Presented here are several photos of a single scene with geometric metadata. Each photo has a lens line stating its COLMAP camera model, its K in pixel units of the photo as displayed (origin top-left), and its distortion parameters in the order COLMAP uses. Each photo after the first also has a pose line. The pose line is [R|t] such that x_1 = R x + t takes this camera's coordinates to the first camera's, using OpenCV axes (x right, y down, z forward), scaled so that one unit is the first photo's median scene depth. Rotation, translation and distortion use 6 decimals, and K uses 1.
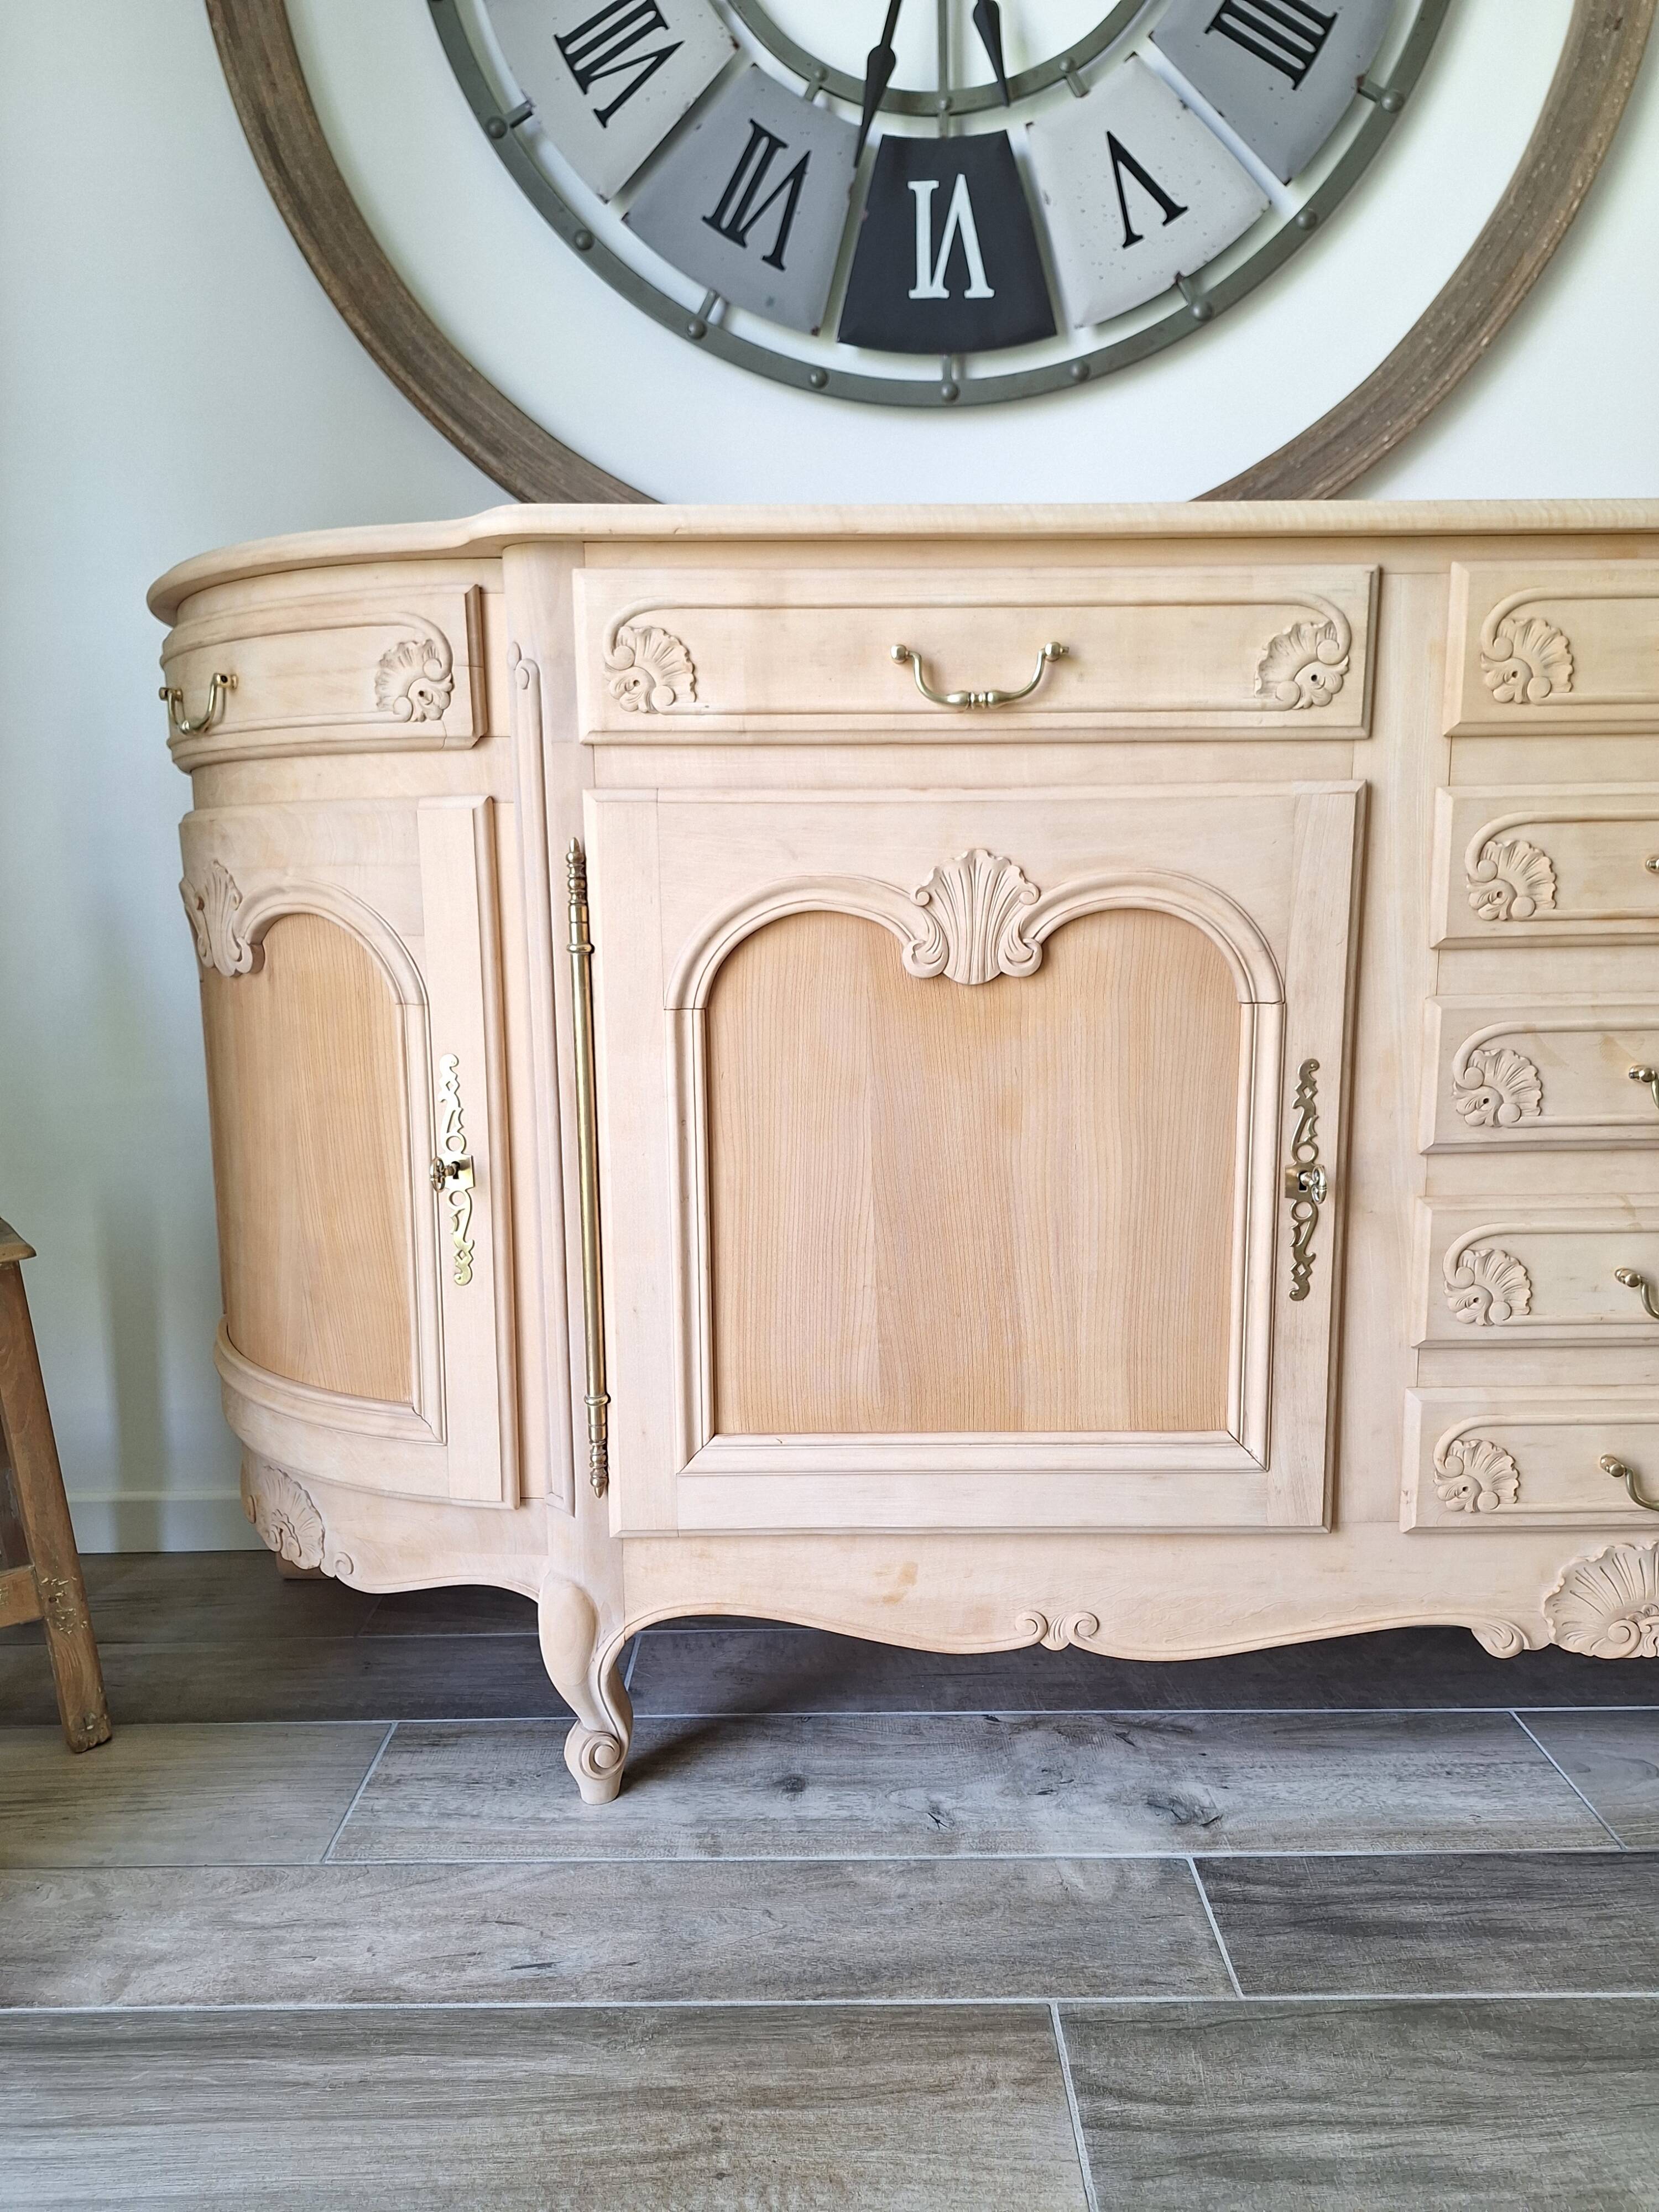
lens RADIAL K [[1538.6, 0, 824.0], [0, 1538.6, 1131.9], [0, 0, 1]] dist [0.076302, -0.083969]
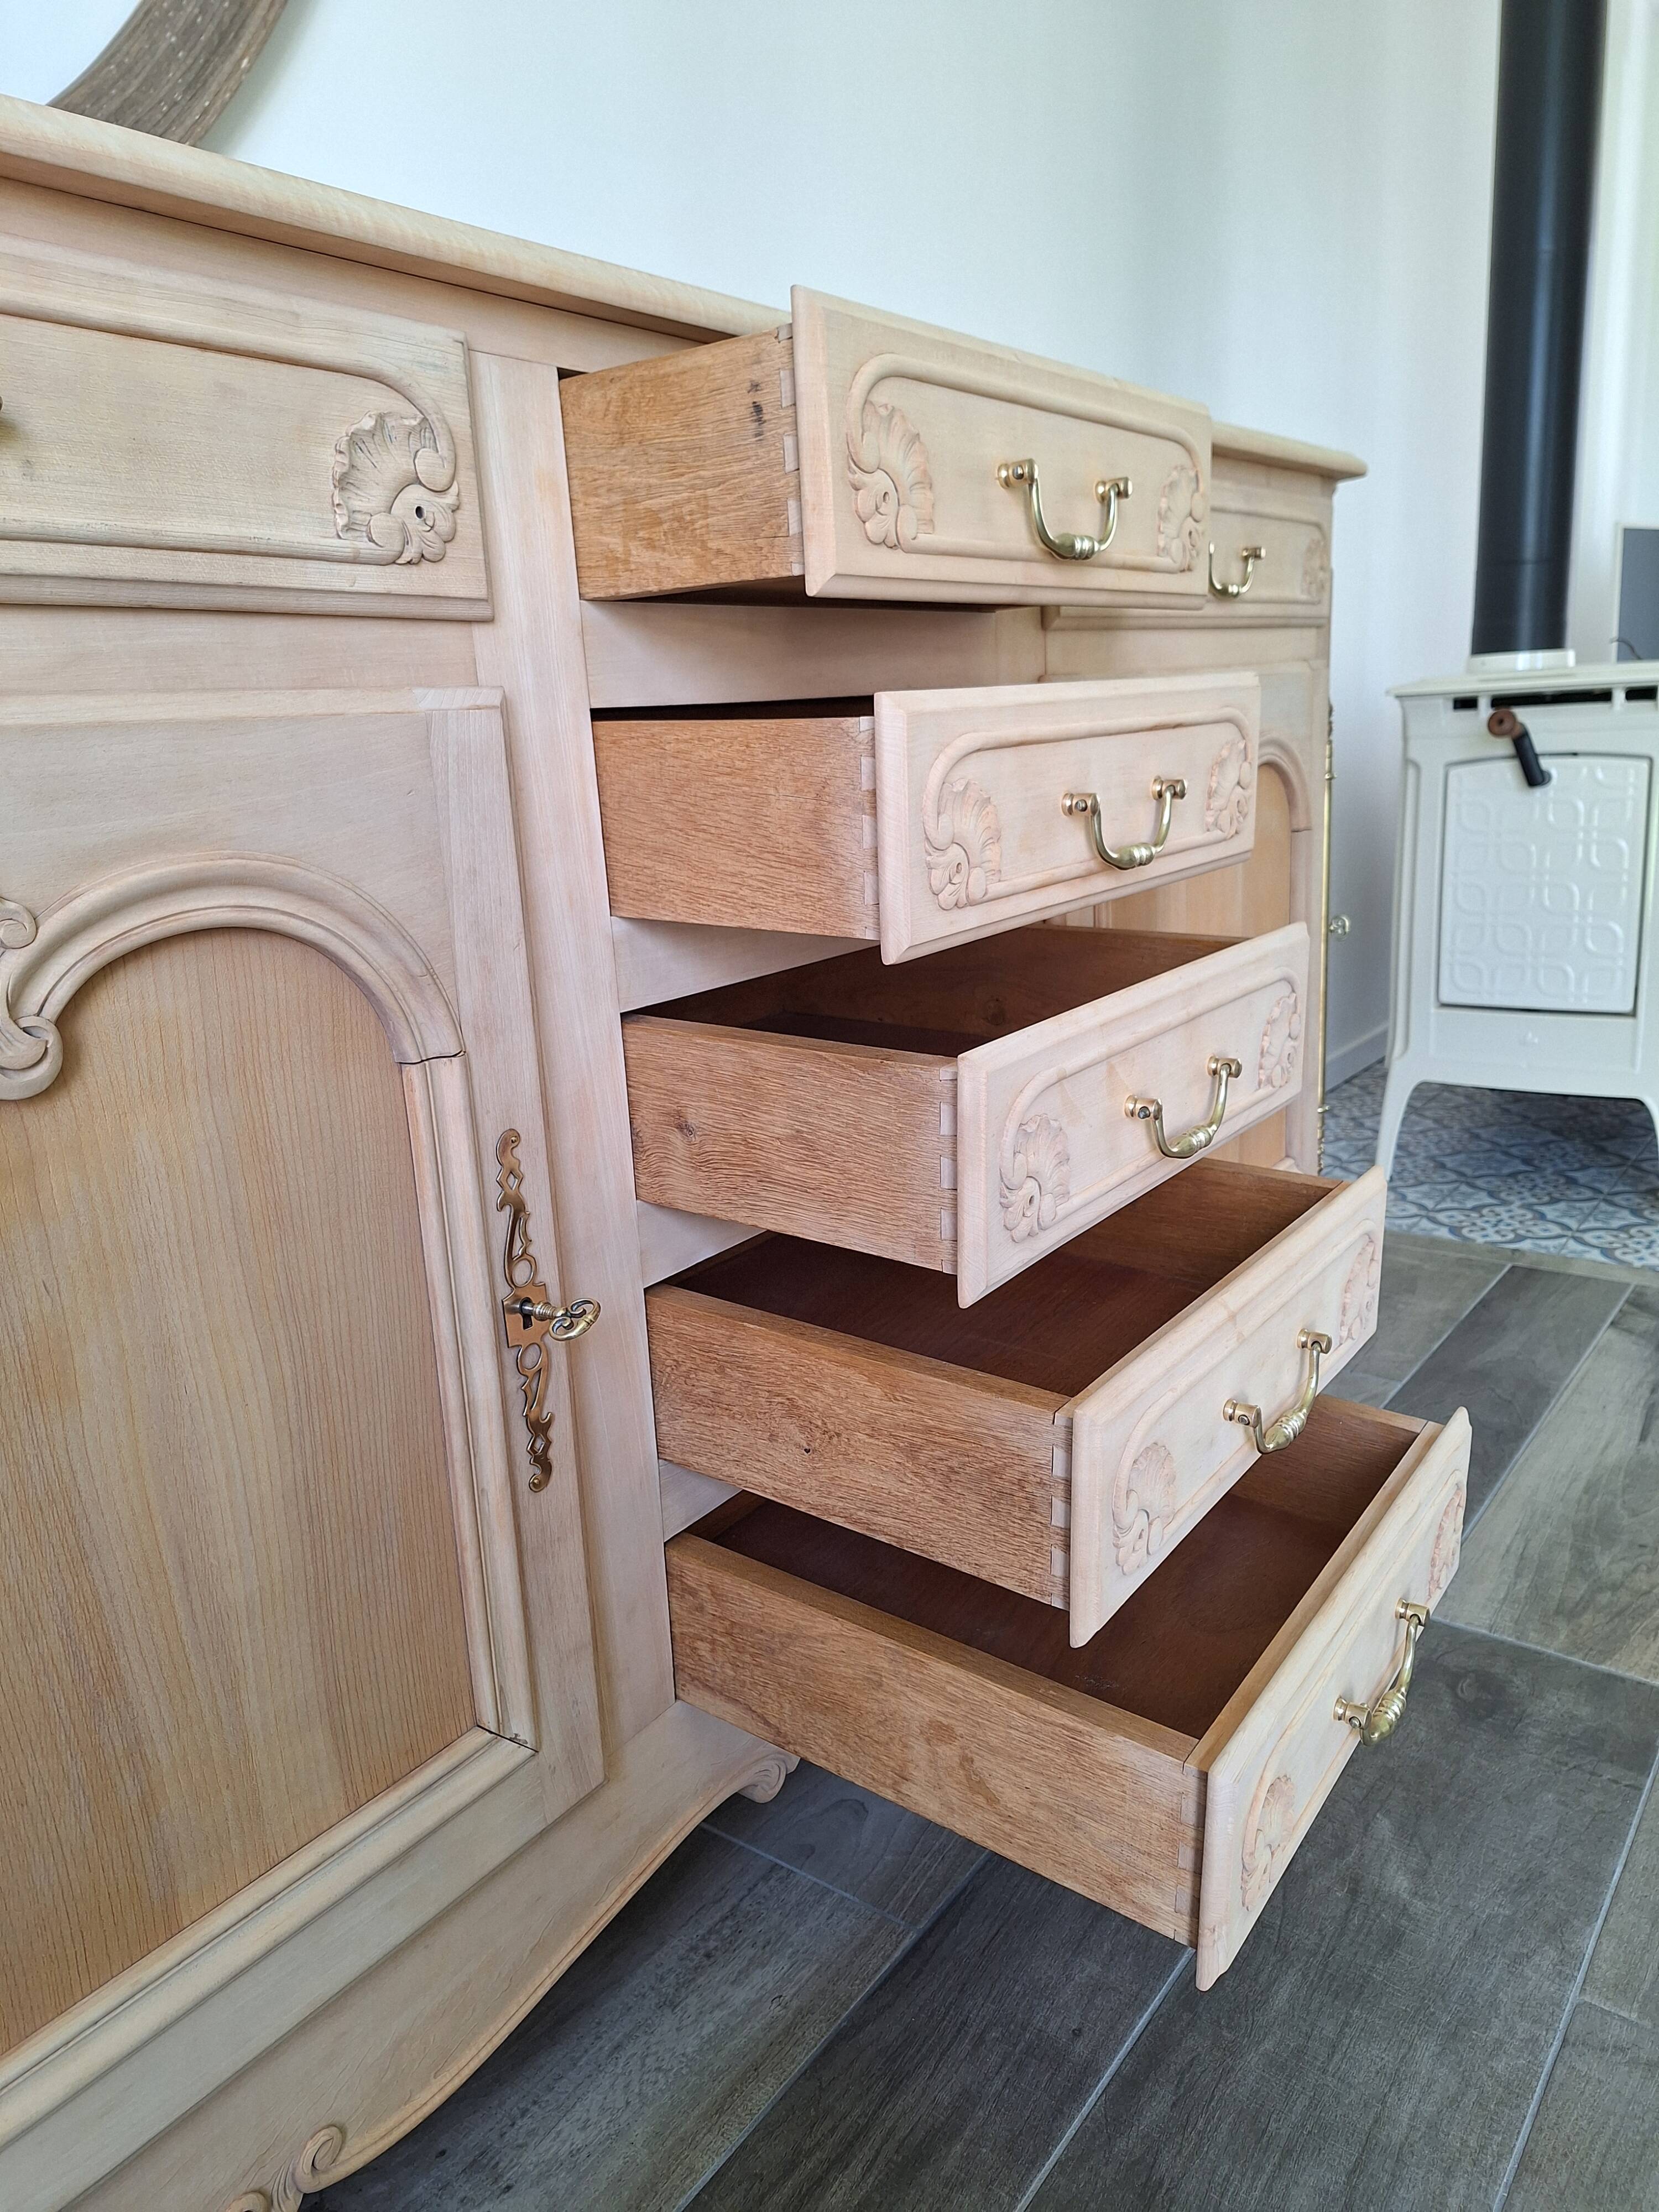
lens RADIAL K [[1538.6, 0, 826.1], [0, 1538.6, 1108.2], [0, 0, 1]] dist [0.076302, -0.083969]
pose [[0.601548, -0.214367, 0.769537, -0.091261], [0.177402, 0.975116, 0.132958, -0.114156], [-0.778889, 0.056537, 0.624608, 0.488686]]
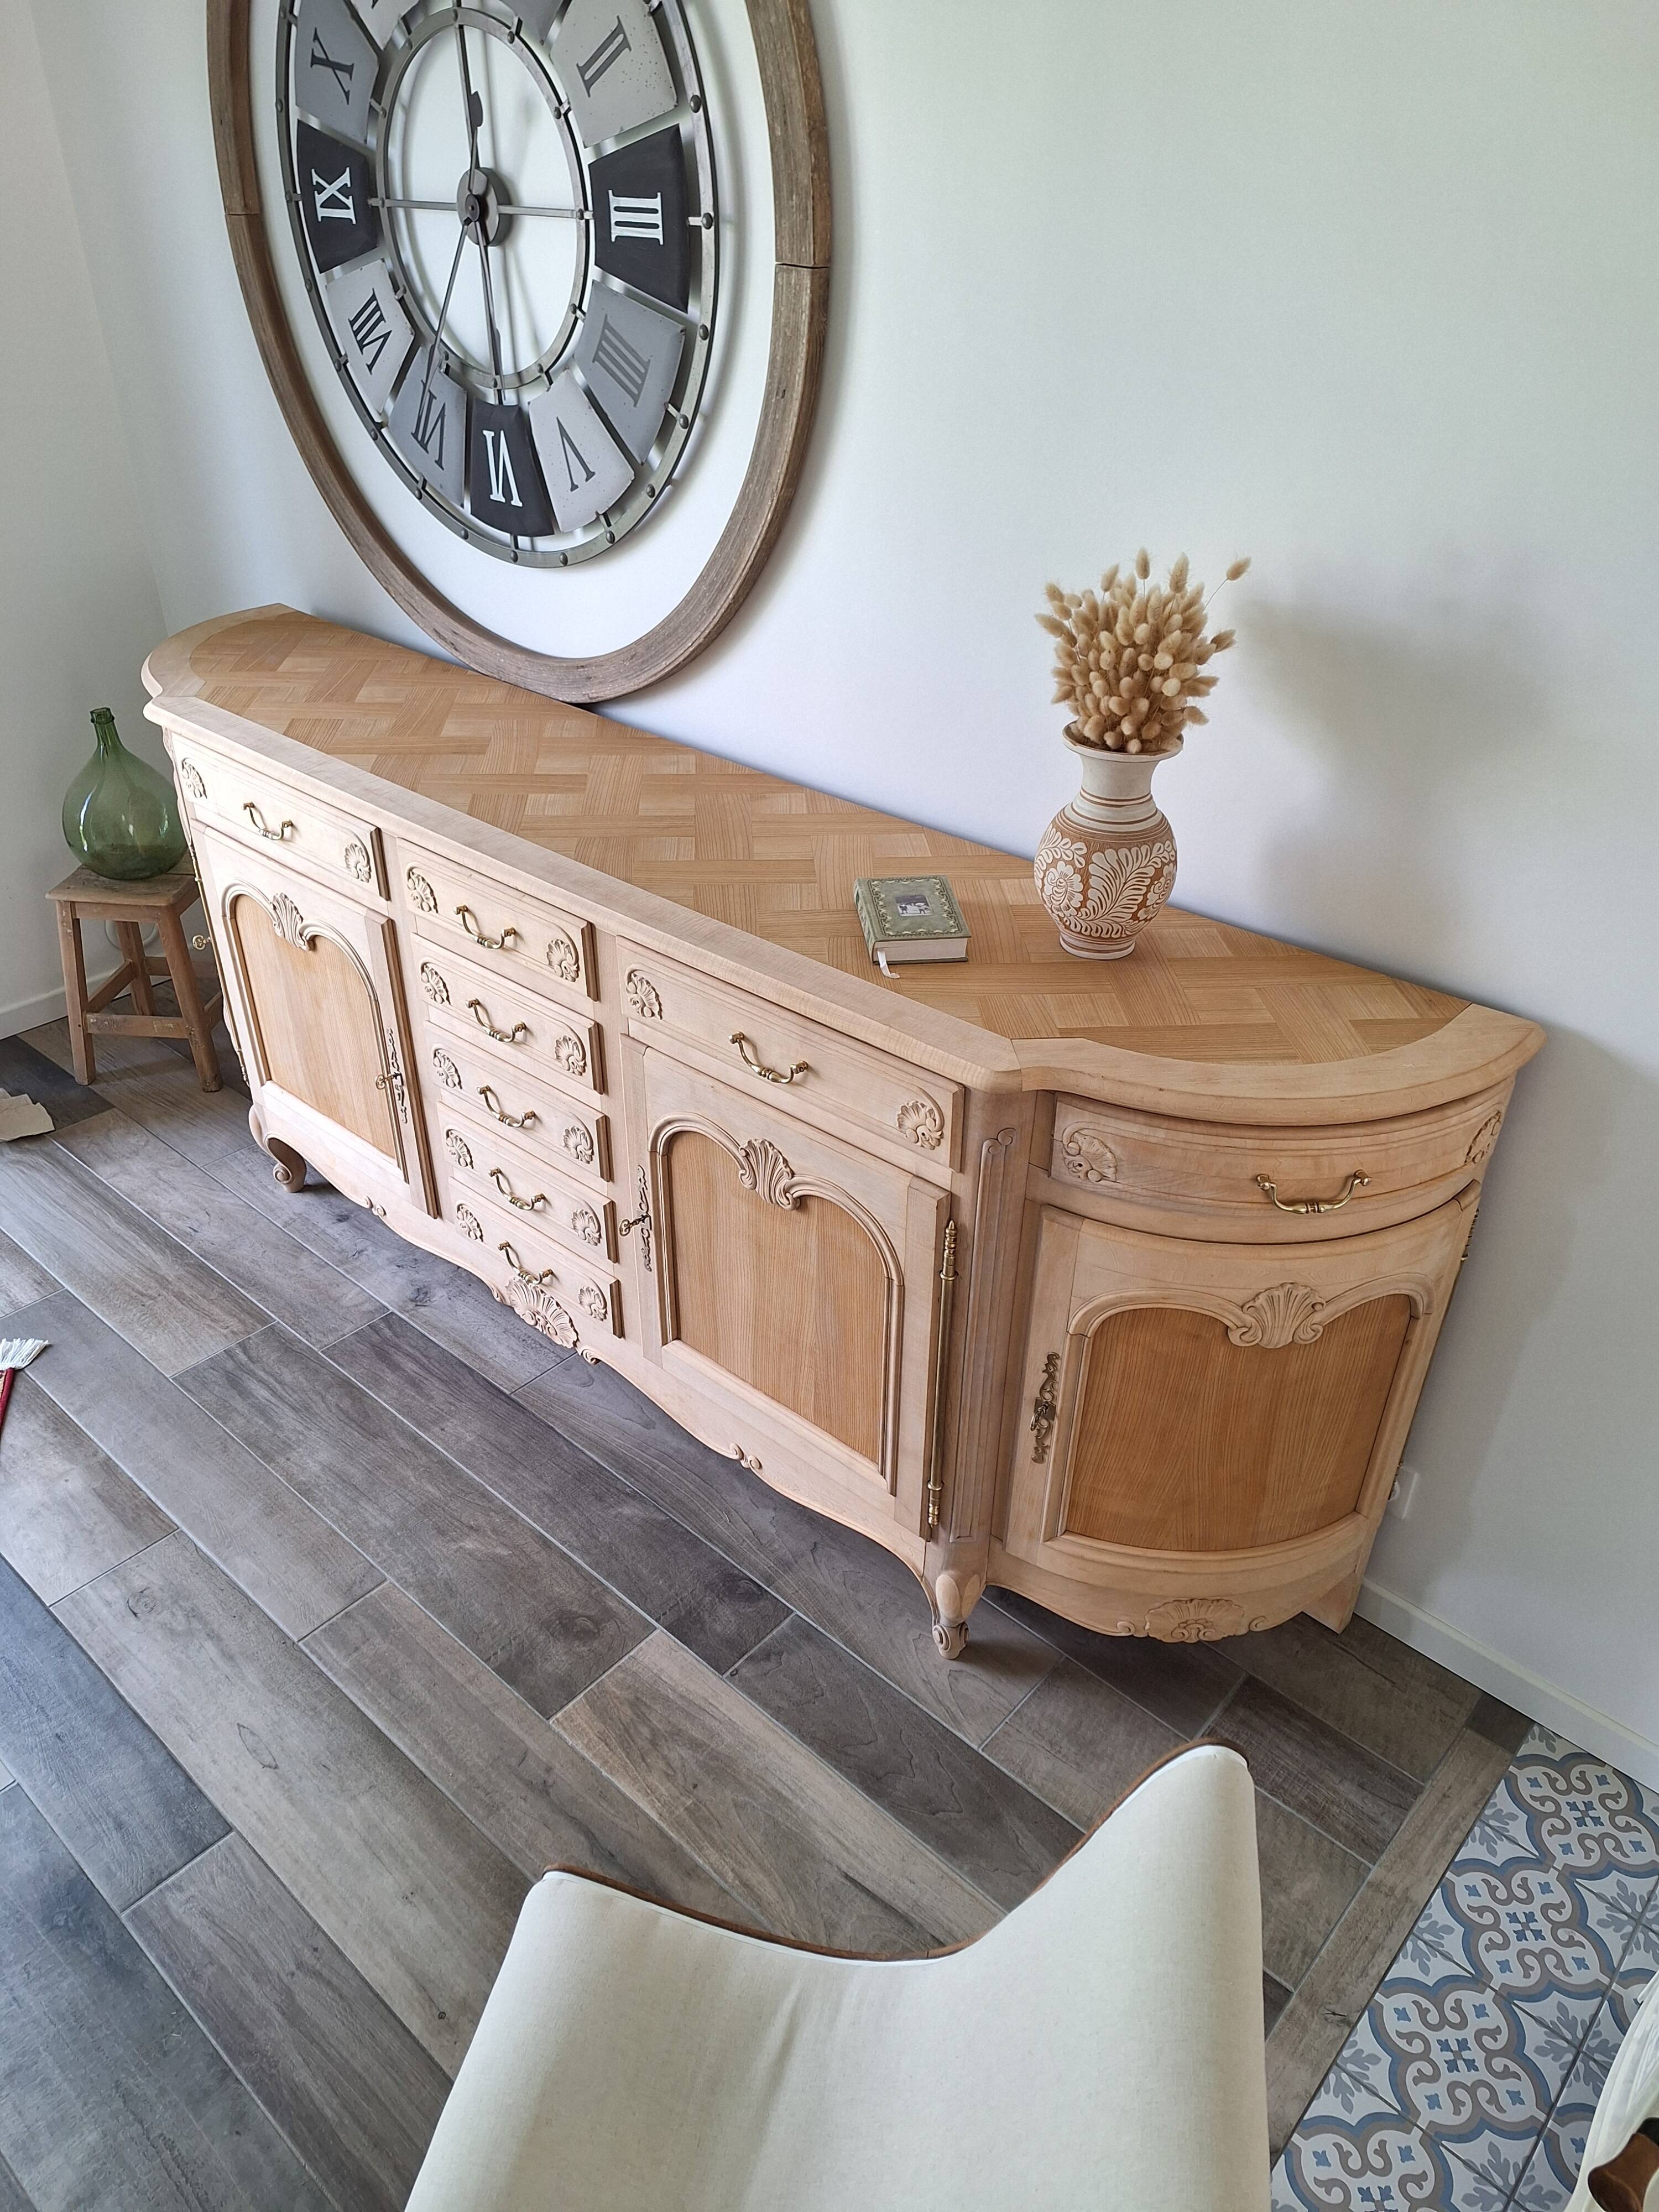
lens RADIAL K [[1531.3, 0, 824.8], [0, 1531.3, 1122.5], [0, 0, 1]] dist [0.098789, -0.120288]
pose [[0.746131, 0.383863, -0.544001, 1.957498], [-0.134522, 0.887130, 0.441479, -0.947516], [0.652067, -0.256222, 0.713554, -0.181805]]
